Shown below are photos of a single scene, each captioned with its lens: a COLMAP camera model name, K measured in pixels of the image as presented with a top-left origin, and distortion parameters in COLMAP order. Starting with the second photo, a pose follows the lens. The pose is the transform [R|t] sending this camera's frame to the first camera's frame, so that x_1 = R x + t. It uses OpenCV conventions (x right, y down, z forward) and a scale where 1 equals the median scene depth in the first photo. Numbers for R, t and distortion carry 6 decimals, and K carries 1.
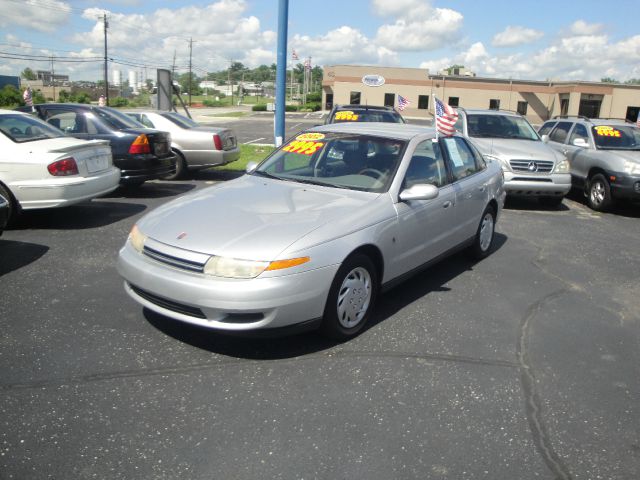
lens RADIAL K [[525.5, 0, 327.6], [0, 525.5, 227.5], [0, 0, 1]] dist [-0.170448, 0.149890]
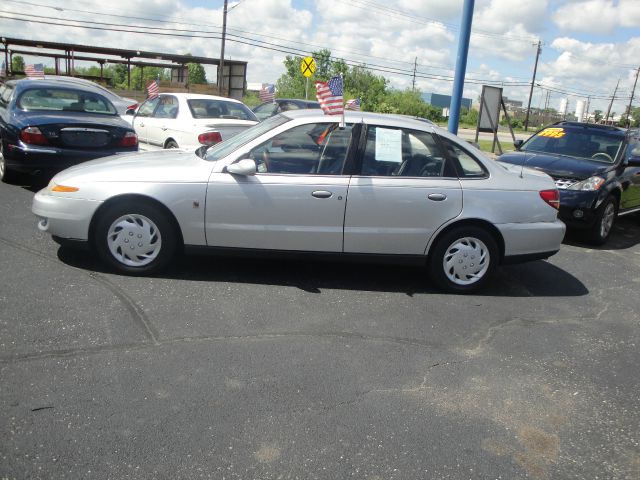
lens RADIAL K [[524.2, 0, 328.3], [0, 524.2, 238.6], [0, 0, 1]] dist [-0.162786, 0.145725]
pose [[0.679762, 0.208544, -0.703159, 0.450222], [-0.231980, 0.970638, 0.063612, -0.016035], [0.695779, 0.119877, 0.708181, 0.198083]]
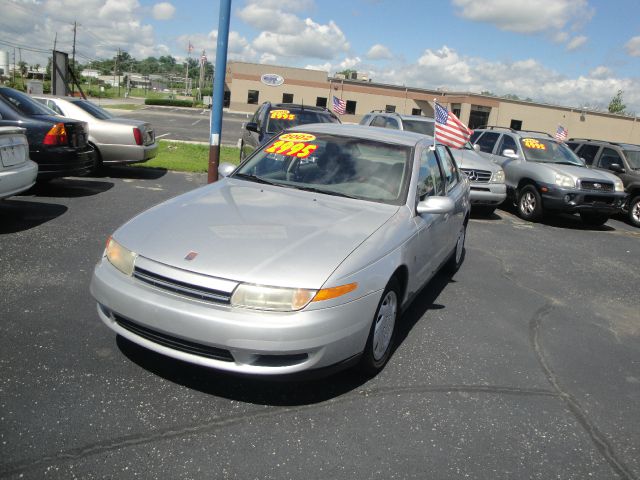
lens RADIAL K [[525.5, 0, 327.6], [0, 525.5, 227.5], [0, 0, 1]] dist [-0.170448, 0.149890]
pose [[0.976562, 0.015429, 0.214681, -0.092544], [-0.015470, 0.999879, -0.001490, -0.010905], [-0.214678, -0.001866, 0.976683, 0.066527]]
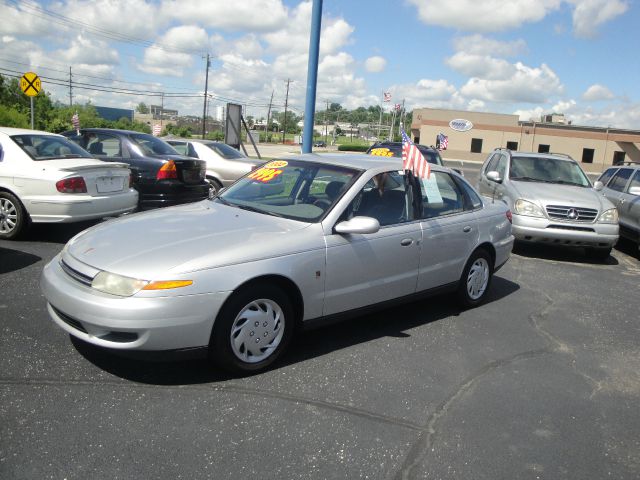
lens RADIAL K [[525.5, 0, 327.6], [0, 525.5, 227.5], [0, 0, 1]] dist [-0.170448, 0.149890]
pose [[0.982728, 0.061838, -0.174417, 0.128916], [-0.075320, 0.994574, -0.071765, 0.003179], [0.169032, 0.083662, 0.982053, 0.037414]]
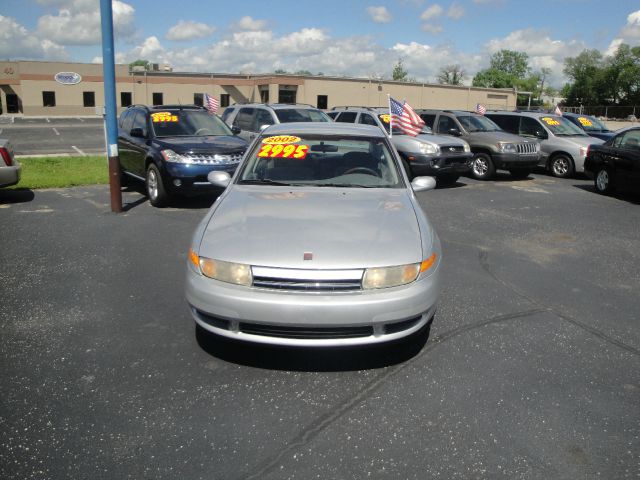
lens RADIAL K [[525.5, 0, 327.6], [0, 525.5, 227.5], [0, 0, 1]] dist [-0.170448, 0.149890]
pose [[0.830252, -0.146335, 0.537836, -0.273651], [0.140398, 0.988714, 0.052279, -0.028271], [-0.539416, 0.032107, 0.841427, 0.079910]]
